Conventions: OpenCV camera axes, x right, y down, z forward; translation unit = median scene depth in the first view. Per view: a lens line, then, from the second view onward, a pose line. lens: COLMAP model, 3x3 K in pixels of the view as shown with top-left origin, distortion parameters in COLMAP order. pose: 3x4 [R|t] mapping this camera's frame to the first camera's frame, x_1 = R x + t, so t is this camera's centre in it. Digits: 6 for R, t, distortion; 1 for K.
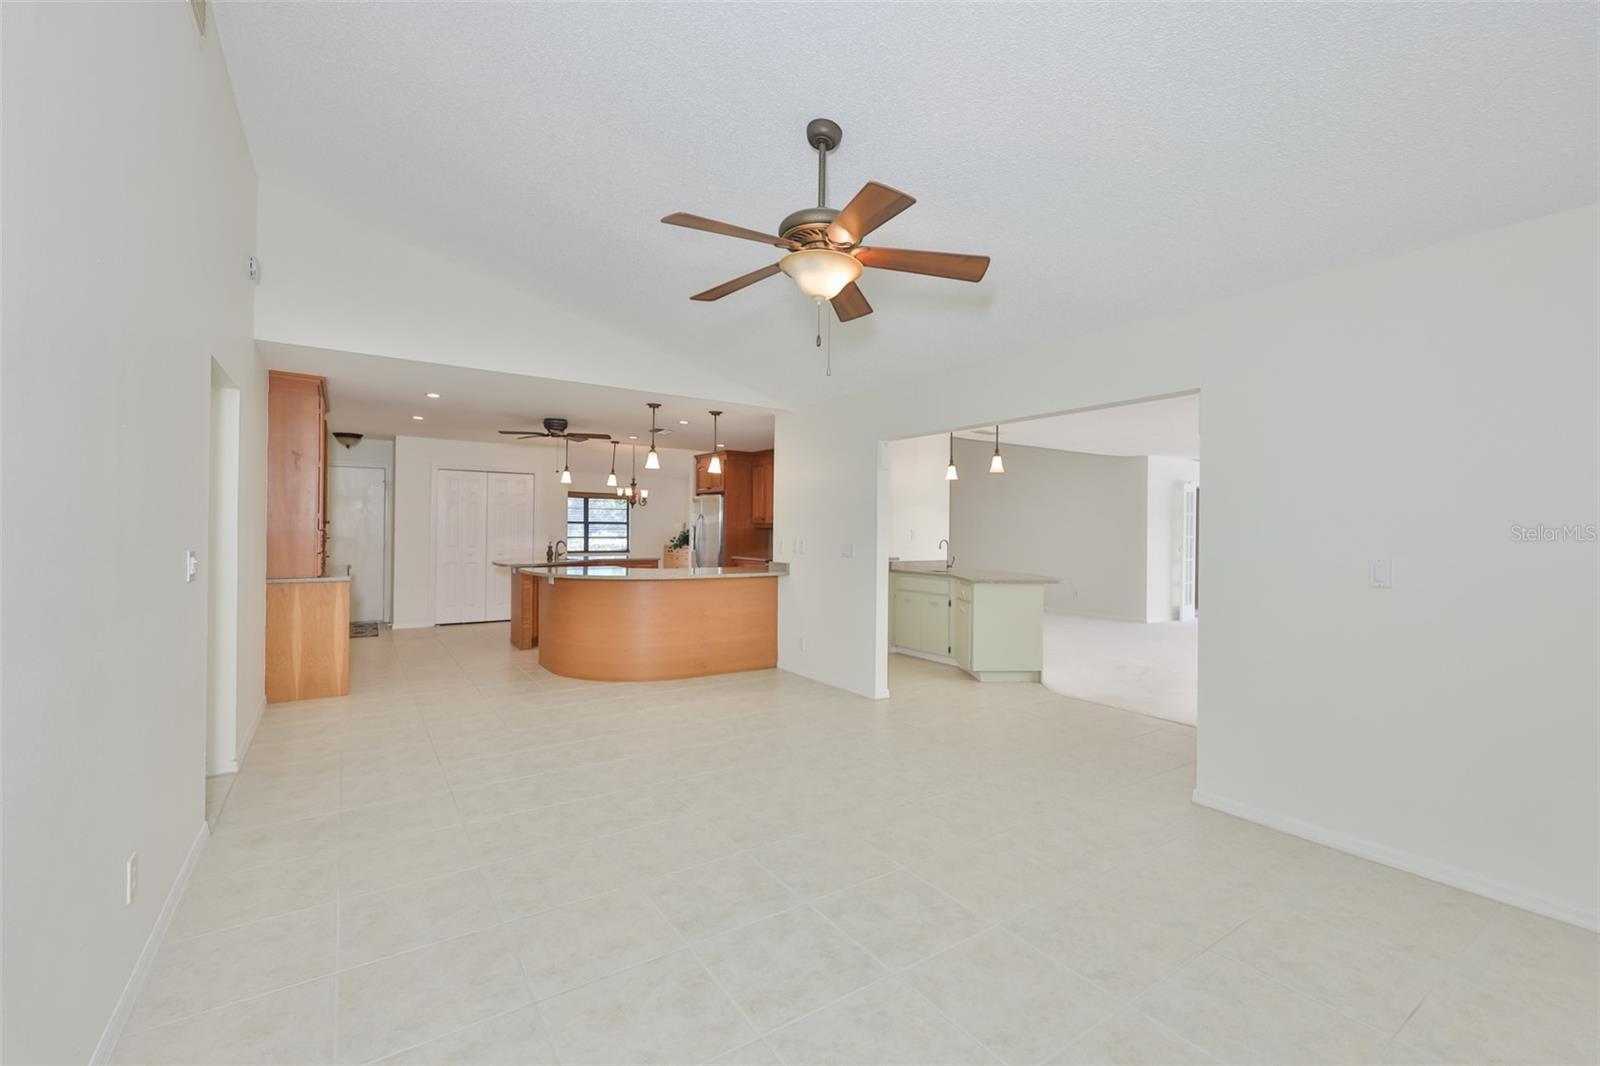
lens RADIAL K [[686.4, 0, 798.0], [0, 686.4, 529.0], [0, 0, 1]] dist [-0.002177, -0.000085]
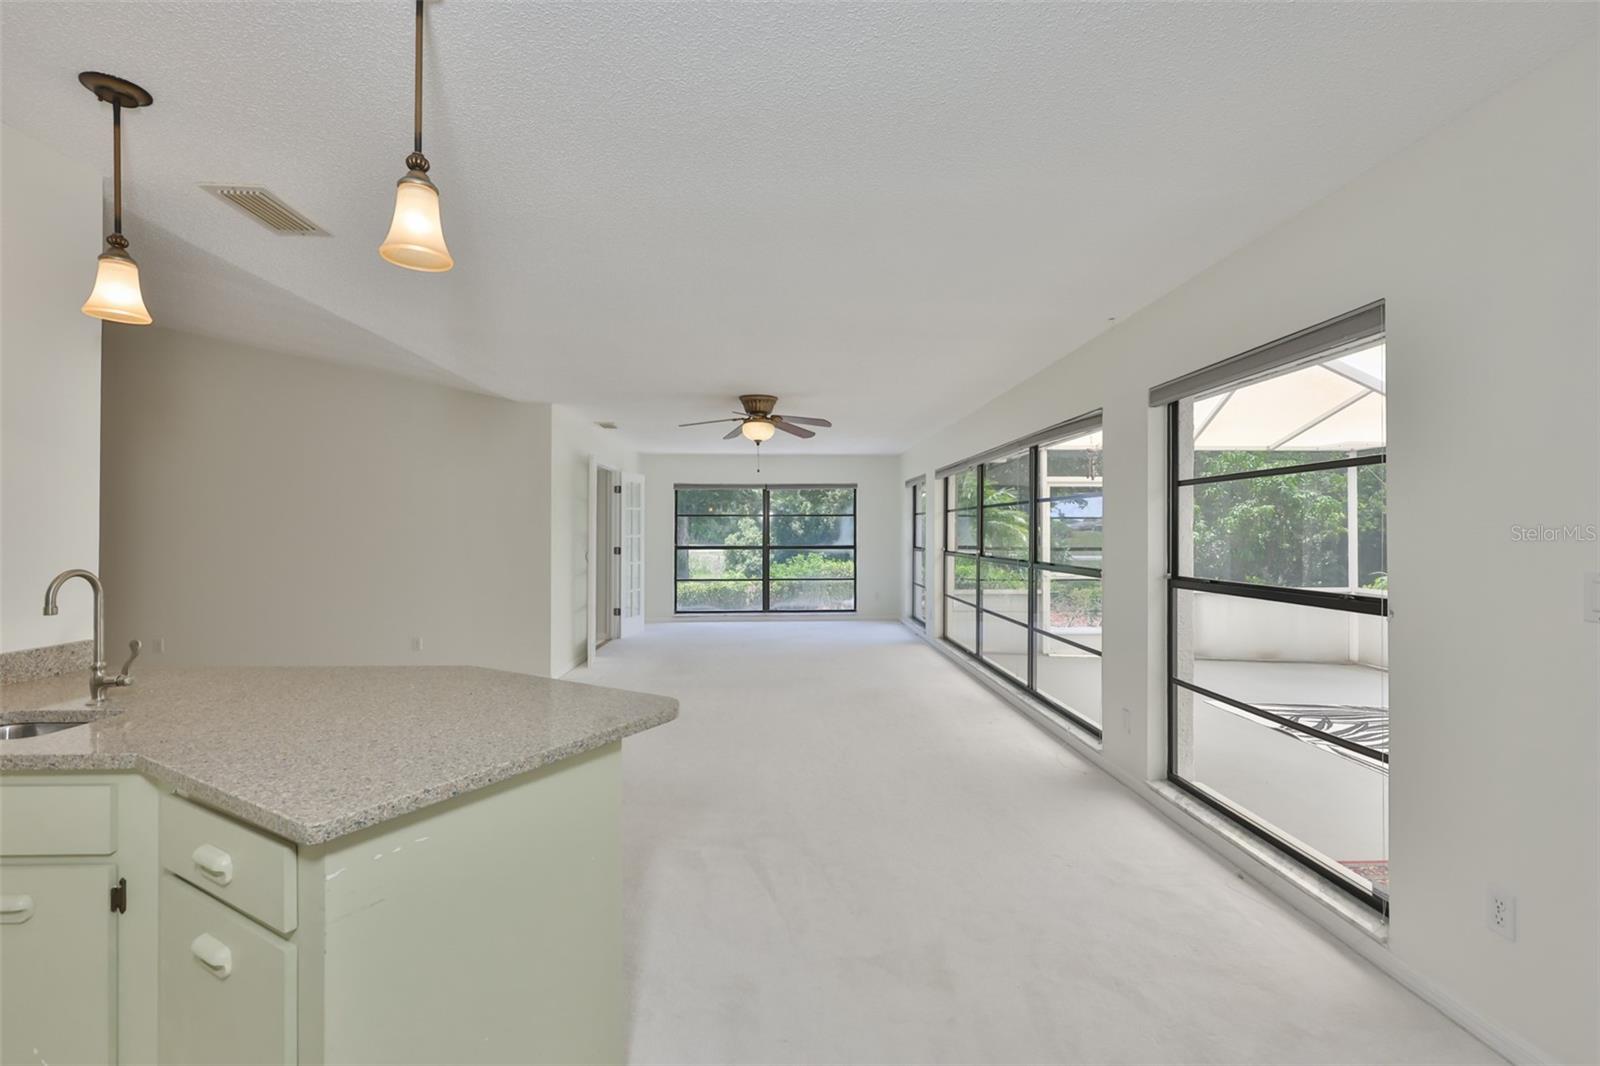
lens RADIAL K [[686.4, 0, 798.0], [0, 686.4, 529.0], [0, 0, 1]] dist [-0.002177, -0.000085]
pose [[0.524486, -0.010367, 0.851356, 0.154829], [0.003308, 0.999943, 0.010138, -0.001630], [-0.851413, -0.002501, 0.524490, 0.719181]]
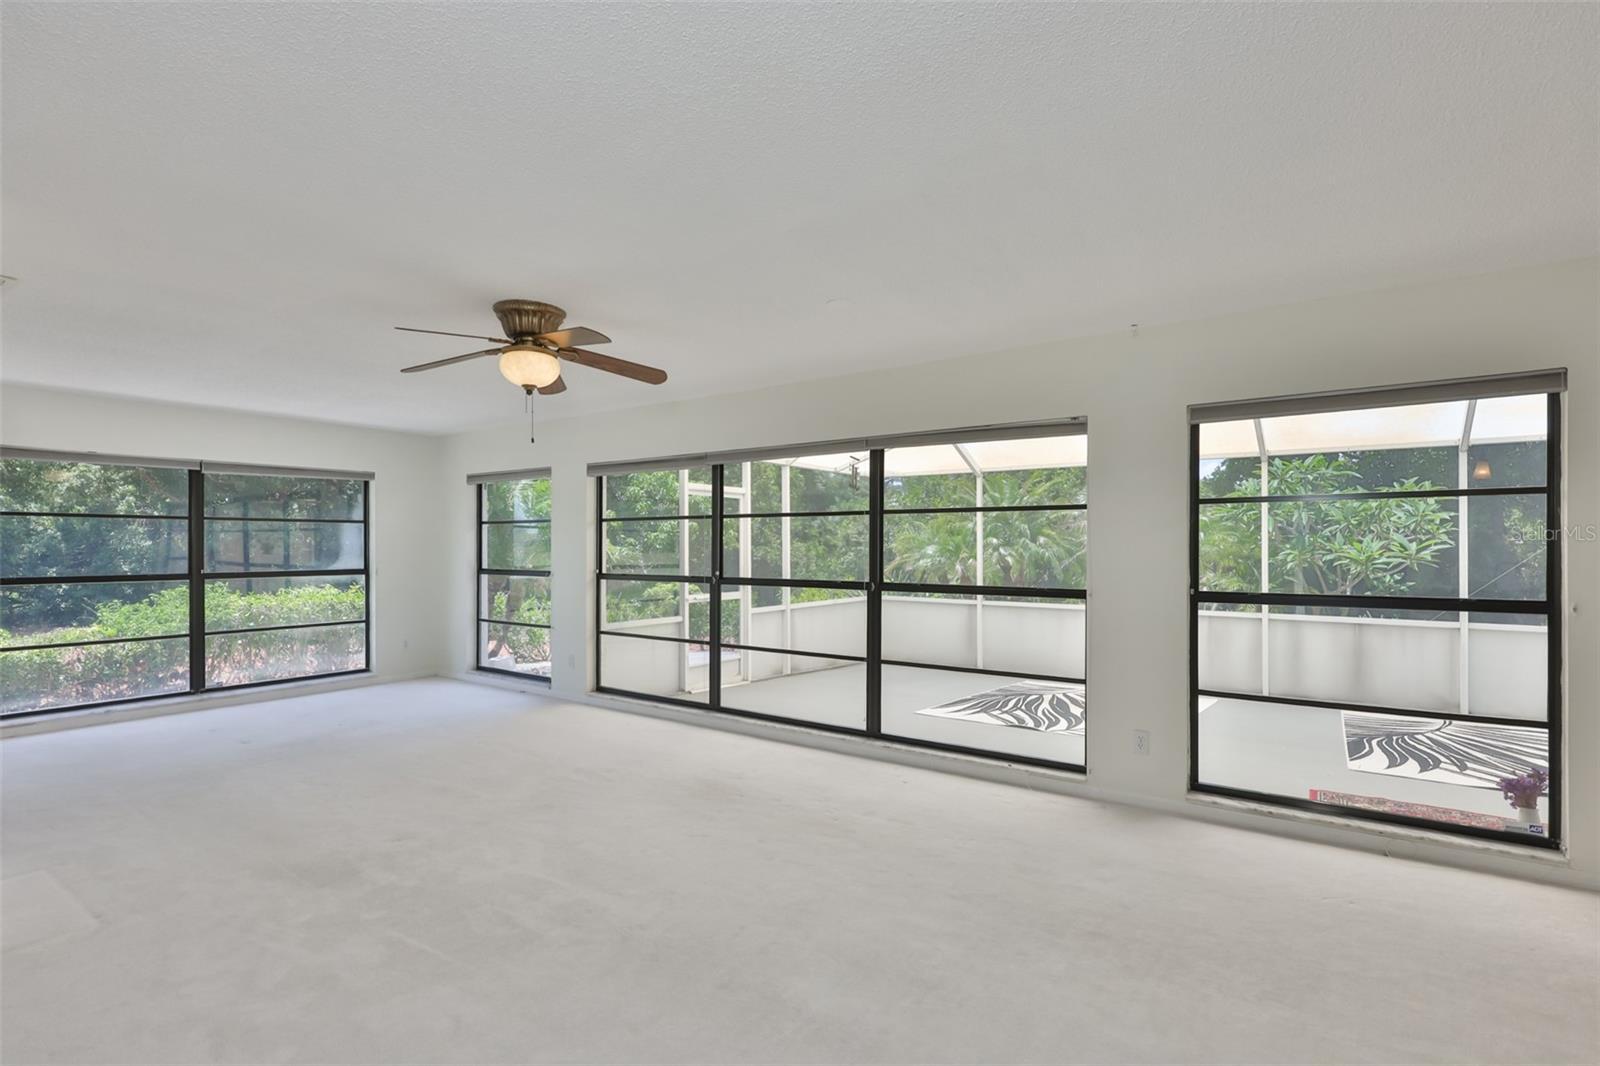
lens RADIAL K [[750.1, 0, 804.7], [0, 750.1, 541.9], [0, 0, 1]] dist [-0.002197, -0.000743]
pose [[-0.352209, -0.007904, 0.935888, 0.291034], [-0.009691, 0.999942, 0.004797, 0.001374], [-0.935871, -0.007380, -0.352265, 1.191600]]
